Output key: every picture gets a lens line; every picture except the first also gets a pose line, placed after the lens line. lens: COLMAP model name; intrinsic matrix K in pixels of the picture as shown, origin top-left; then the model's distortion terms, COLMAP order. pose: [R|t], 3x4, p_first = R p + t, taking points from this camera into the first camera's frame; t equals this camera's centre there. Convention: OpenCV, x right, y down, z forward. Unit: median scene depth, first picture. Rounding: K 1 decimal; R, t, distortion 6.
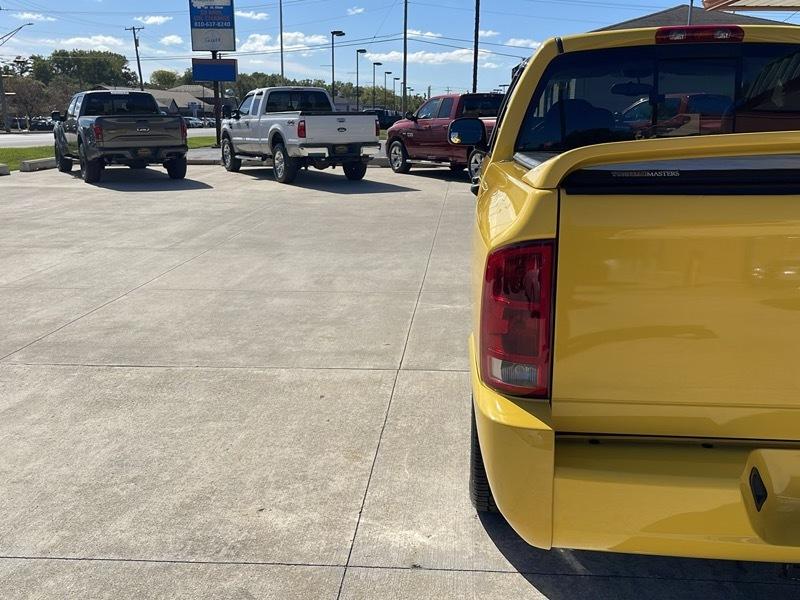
lens RADIAL K [[791.5, 0, 400.0], [0, 791.5, 300.0], [0, 0, 1]] dist [0.032873, -0.003731]
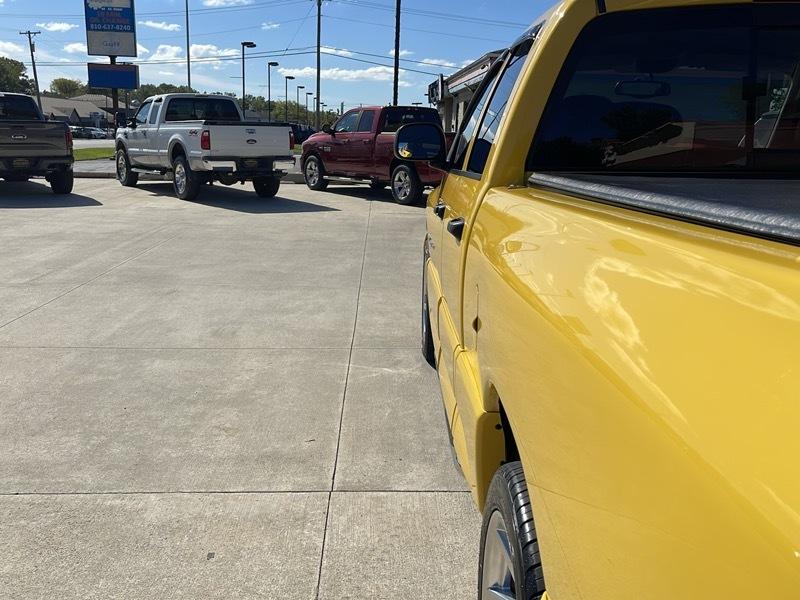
lens RADIAL K [[791.5, 0, 400.0], [0, 791.5, 300.0], [0, 0, 1]] dist [0.032873, -0.003731]
pose [[0.994055, -0.002839, 0.108841, -0.004339], [0.004983, 0.999799, -0.019426, -0.016342], [-0.108764, 0.019853, 0.993869, 0.087434]]
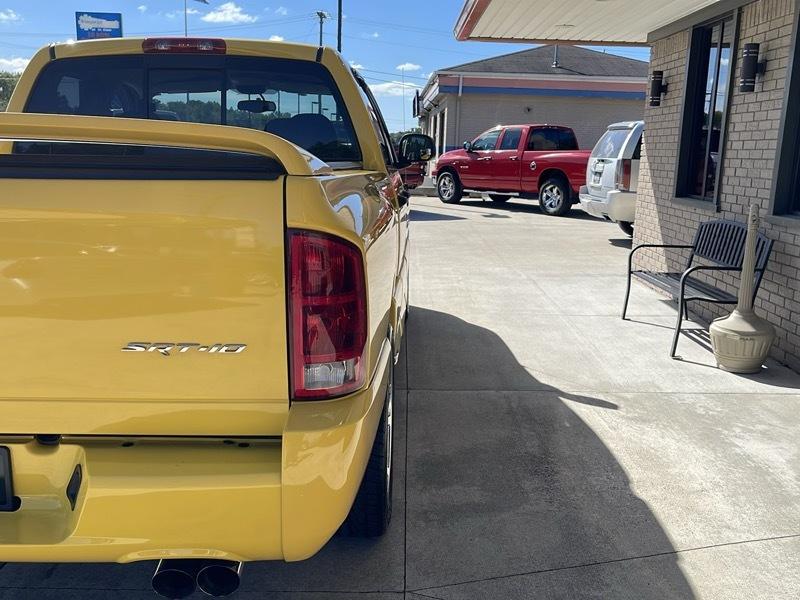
lens RADIAL K [[789.8, 0, 400.0], [0, 789.8, 300.0], [0, 0, 1]] dist [0.076210, -0.113991]
pose [[0.997080, 0.004784, 0.076213, 0.119312], [-0.001957, 0.999309, -0.037129, 0.005524], [-0.076338, 0.036872, 0.996400, -0.003157]]
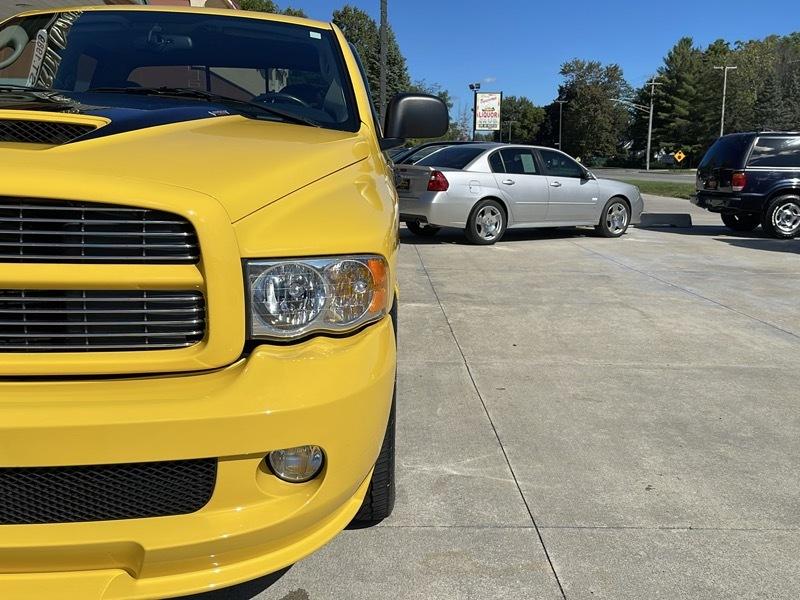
lens RADIAL K [[792.7, 0, 400.0], [0, 792.7, 300.0], [0, 0, 1]] dist [0.024889, 0.024699]
pose [[-0.993783, -0.003369, -0.111280, 0.053537], [-0.047171, 0.918129, 0.393463, -0.102601], [0.100844, 0.396266, -0.912581, 0.509118]]
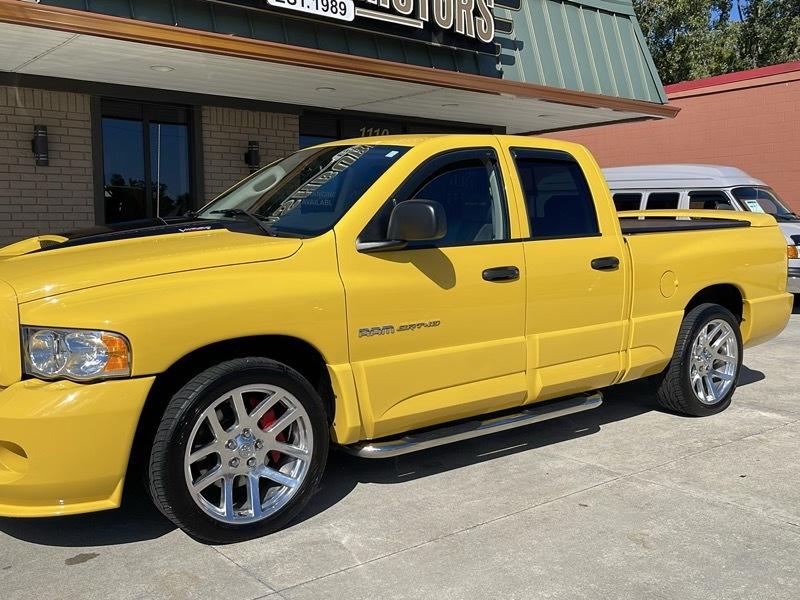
lens RADIAL K [[791.5, 0, 400.0], [0, 791.5, 300.0], [0, 0, 1]] dist [0.032873, -0.003731]
pose [[-0.685189, -0.073022, 0.724696, -0.125114], [0.166183, 0.953046, 0.253154, -0.100694], [-0.709154, 0.293890, -0.640882, 0.460012]]
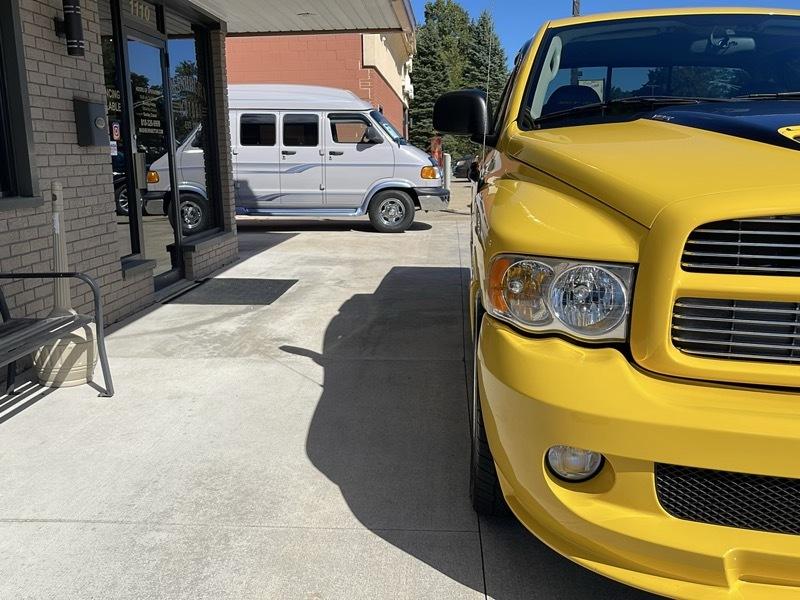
lens RADIAL K [[794.5, 0, 400.0], [0, 794.5, 300.0], [0, 0, 1]] dist [0.015596, -0.000289]
pose [[-0.999883, 0.008374, -0.012776, 0.167195], [0.002493, 0.914582, 0.404393, -0.102832], [0.015072, 0.404313, -0.914496, 0.499755]]
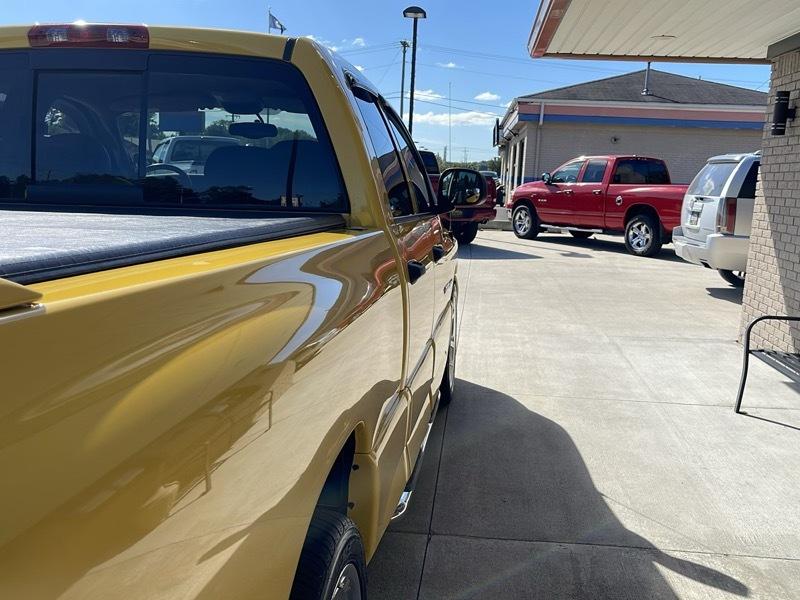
lens RADIAL K [[792.7, 0, 400.0], [0, 792.7, 300.0], [0, 0, 1]] dist [0.024889, 0.024699]
pose [[0.999071, 0.036420, -0.023023, 0.137586], [-0.037950, 0.996826, -0.069988, -0.015304], [0.020401, 0.070797, 0.997282, 0.072990]]
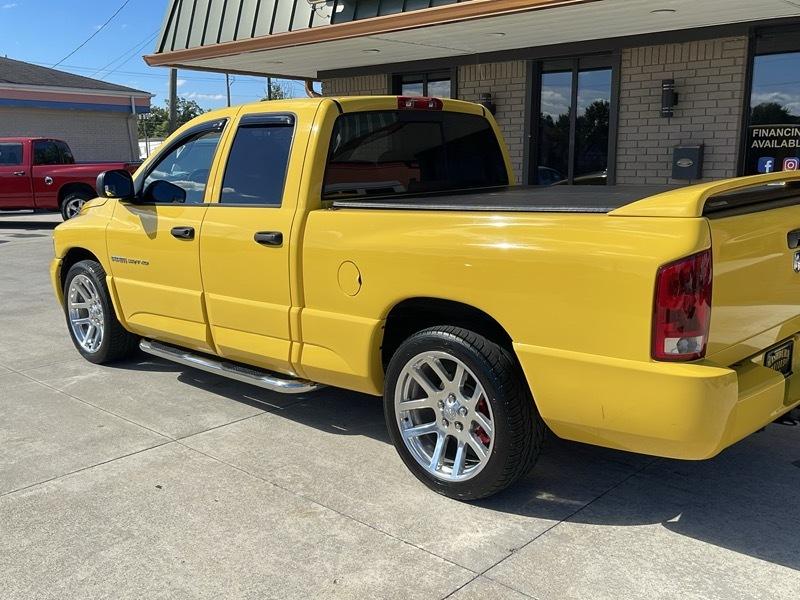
lens RADIAL K [[794.5, 0, 400.0], [0, 794.5, 300.0], [0, 0, 1]] dist [0.015596, -0.000289]
pose [[0.620476, -0.150382, 0.769672, -0.142809], [0.189306, 0.981140, 0.039089, -0.016097], [-0.761034, 0.121450, 0.637242, 0.050644]]
